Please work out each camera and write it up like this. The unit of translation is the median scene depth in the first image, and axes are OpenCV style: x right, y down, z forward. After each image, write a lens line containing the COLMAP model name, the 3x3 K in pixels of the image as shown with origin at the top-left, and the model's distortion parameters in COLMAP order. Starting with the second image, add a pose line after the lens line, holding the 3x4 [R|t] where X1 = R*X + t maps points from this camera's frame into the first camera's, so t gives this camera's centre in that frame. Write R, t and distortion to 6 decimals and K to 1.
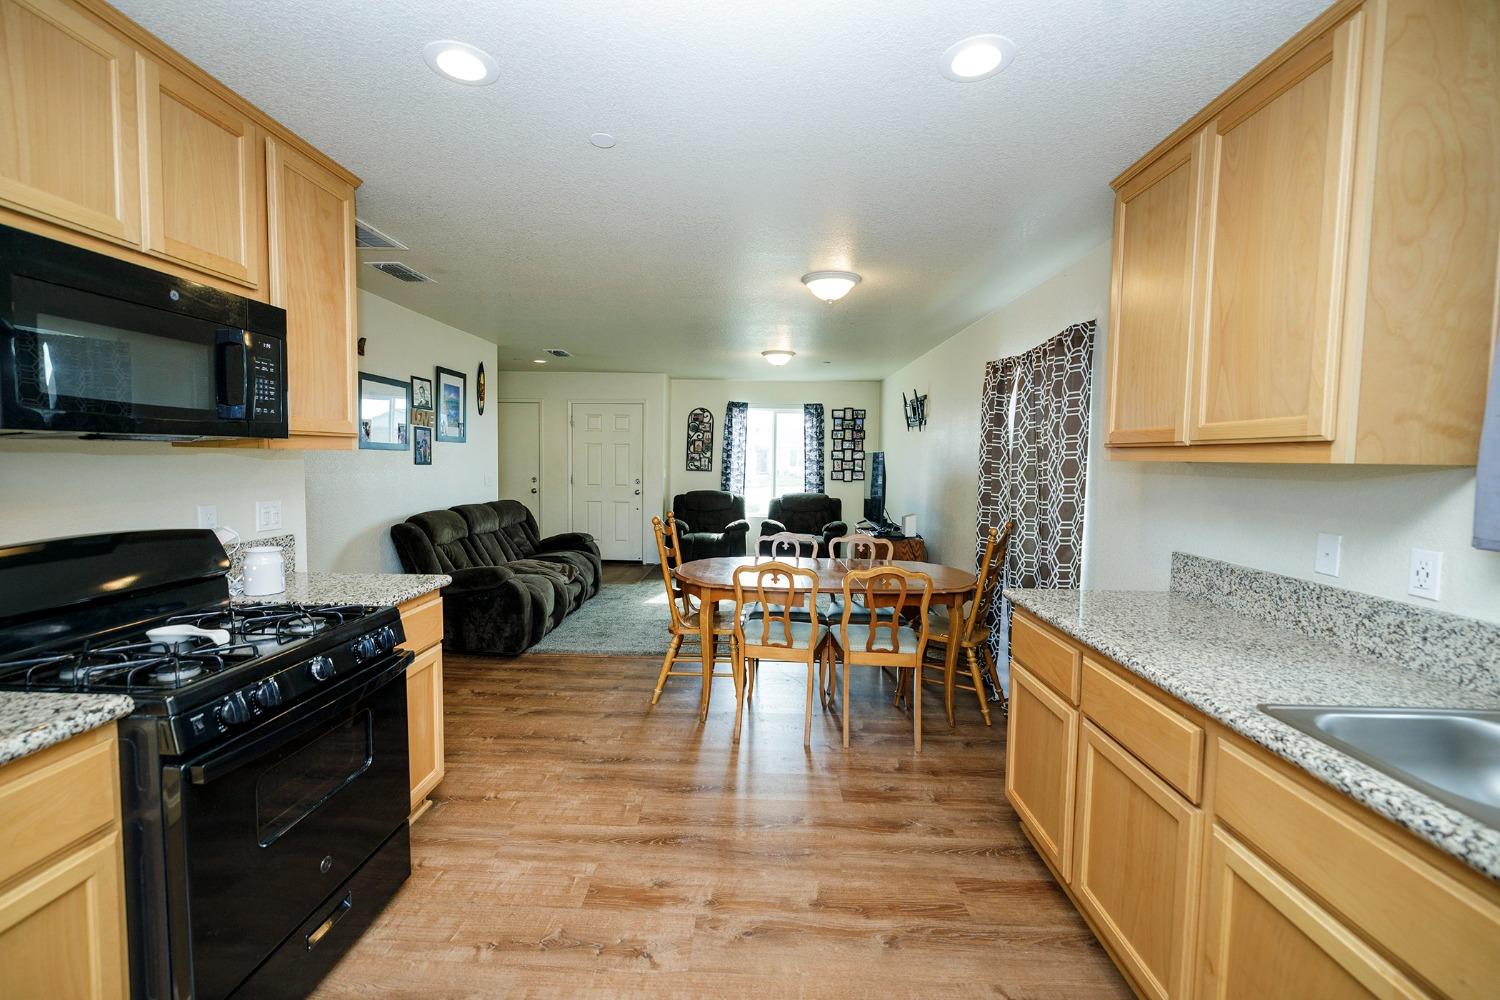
lens RADIAL K [[627.3, 0, 742.5], [0, 627.3, 493.5], [0, 0, 1]] dist [0.001428, -0.000526]
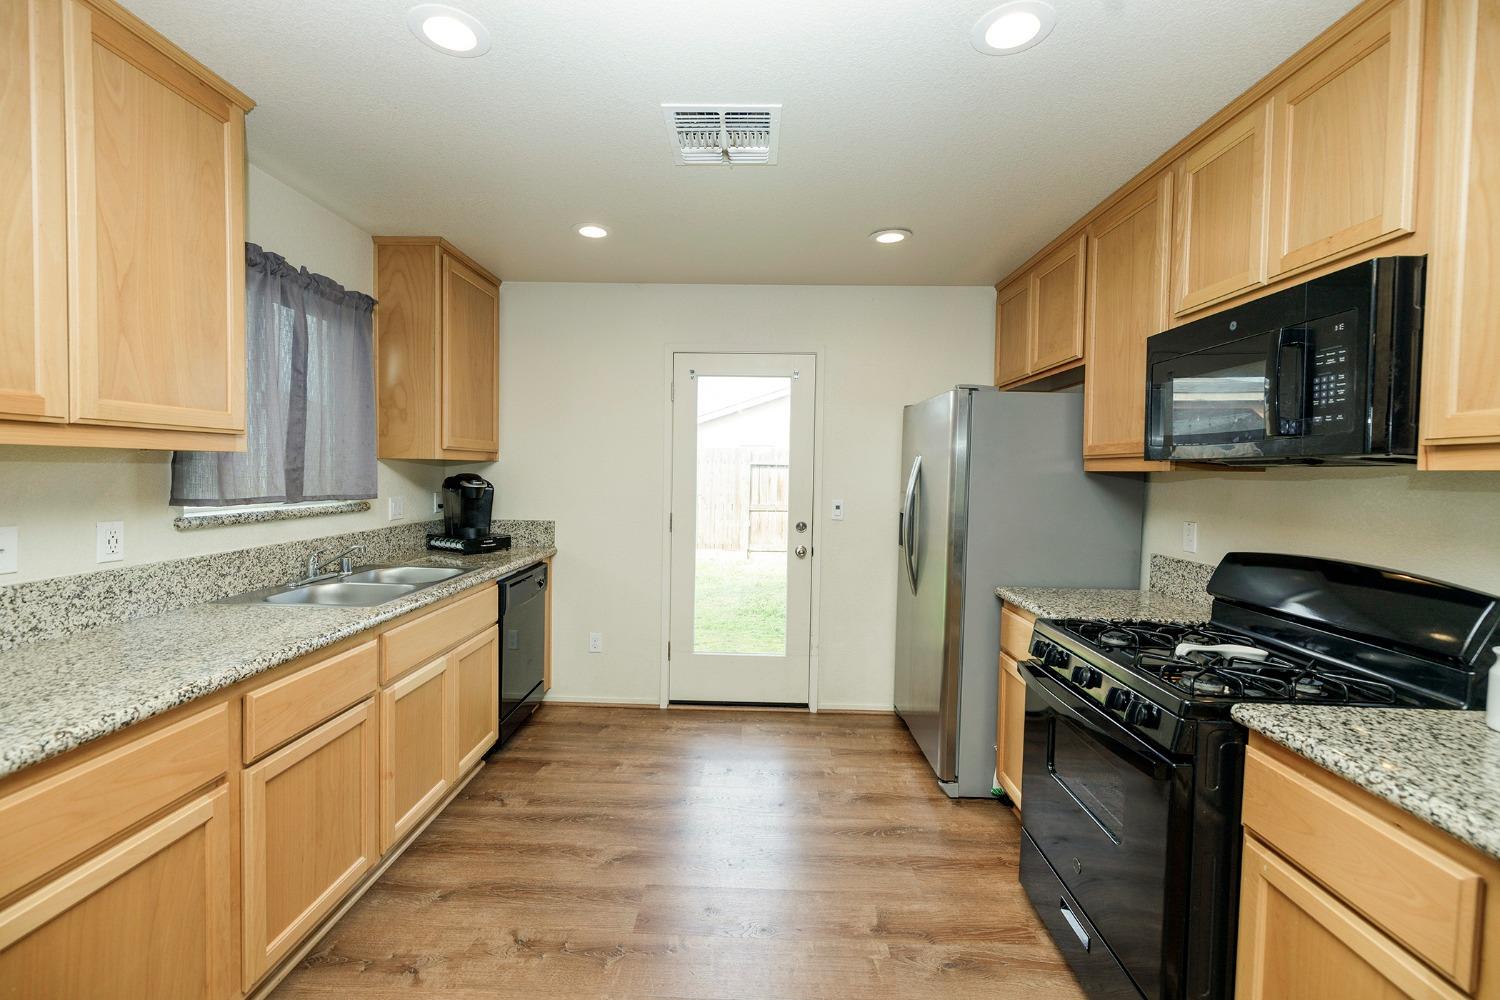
lens RADIAL K [[627.3, 0, 743.5], [0, 627.3, 492.5], [0, 0, 1]] dist [0.001428, -0.000526]
pose [[-0.999429, -0.033207, -0.006300, -0.029843], [-0.033652, 0.995014, 0.093889, -0.036940], [0.003150, 0.094047, -0.995563, 0.701740]]
